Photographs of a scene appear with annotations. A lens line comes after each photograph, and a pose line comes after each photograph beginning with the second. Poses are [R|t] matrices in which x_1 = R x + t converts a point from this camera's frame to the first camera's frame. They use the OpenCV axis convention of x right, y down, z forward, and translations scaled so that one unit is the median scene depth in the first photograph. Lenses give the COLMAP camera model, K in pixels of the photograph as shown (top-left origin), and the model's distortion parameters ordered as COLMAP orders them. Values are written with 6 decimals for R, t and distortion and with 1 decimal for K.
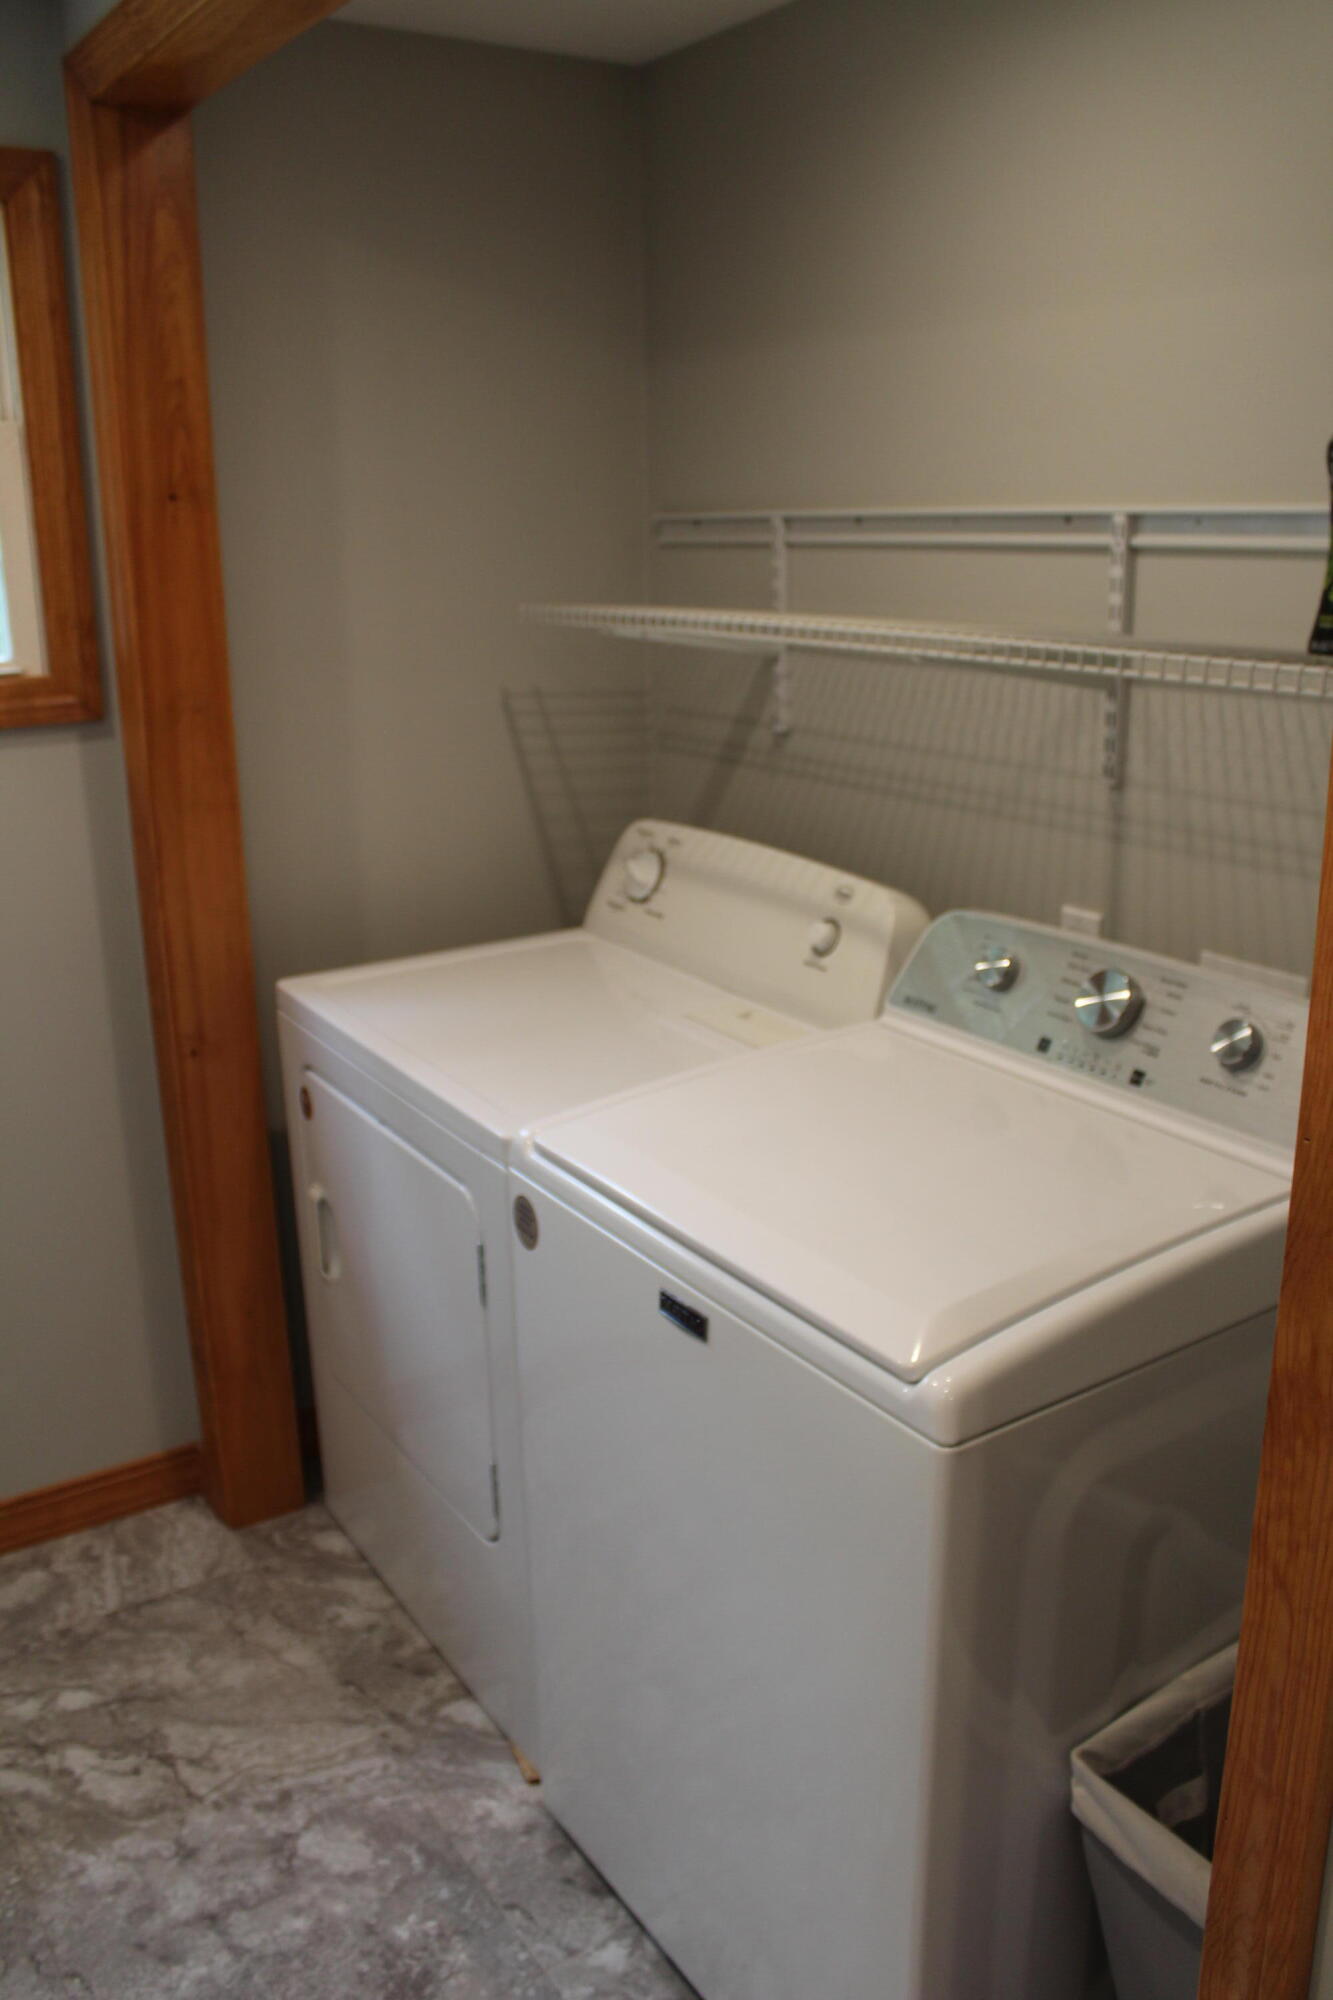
lens RADIAL K [[1652.1, 0, 666.5], [0, 1652.1, 1000.0], [0, 0, 1]] dist [-0.167518, 0.150383]
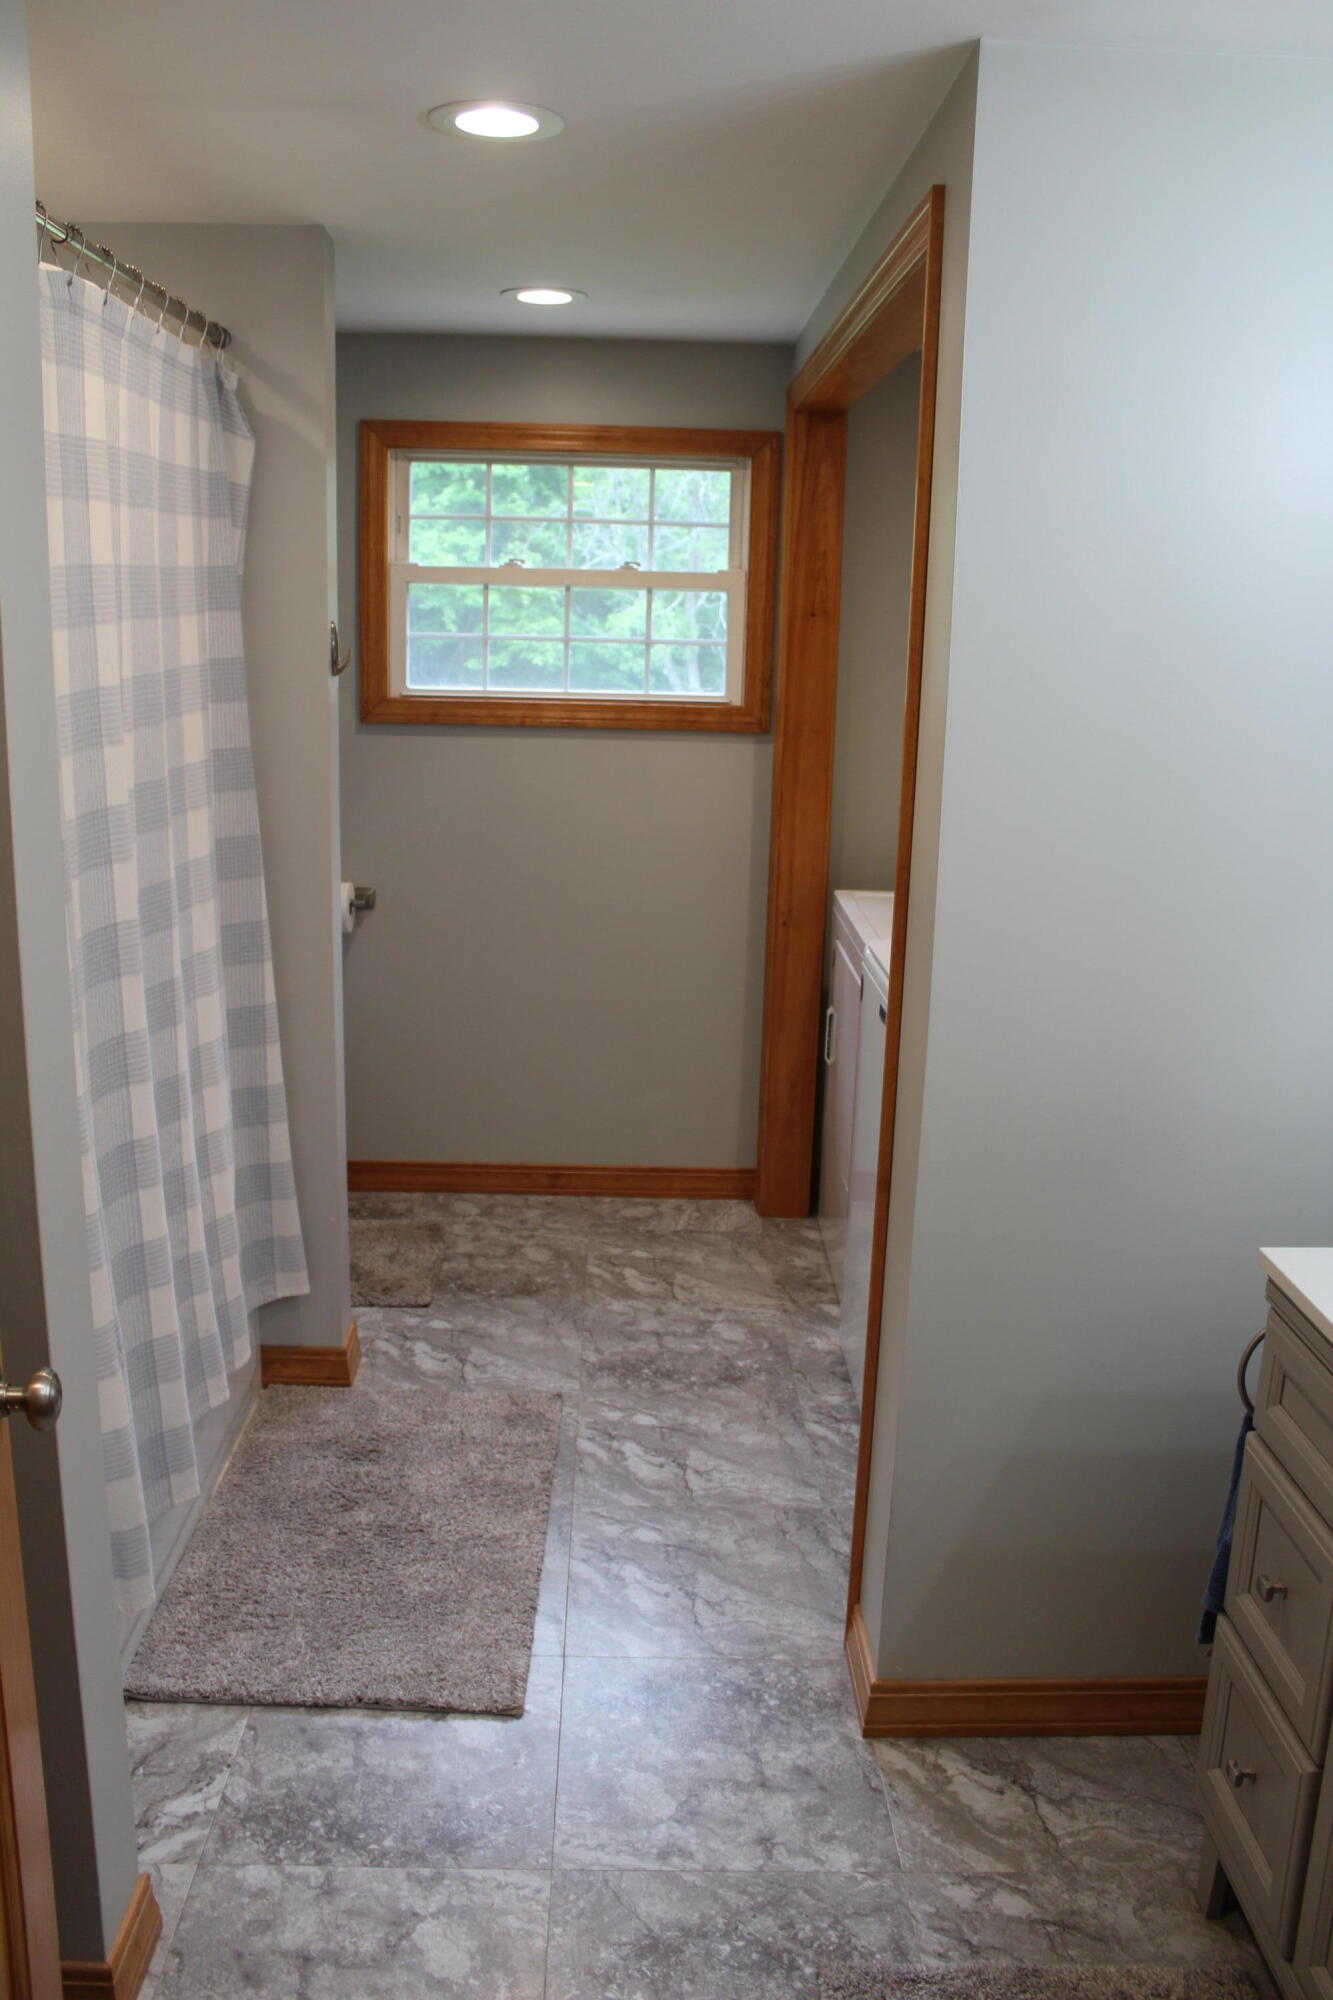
lens RADIAL K [[1652.1, 0, 666.5], [0, 1652.1, 1000.0], [0, 0, 1]] dist [-0.167518, 0.150383]
pose [[0.843808, 0.159504, -0.512392, 0.561450], [-0.189949, 0.981768, -0.007191, 0.159371], [0.501903, 0.103396, 0.858721, -0.622266]]
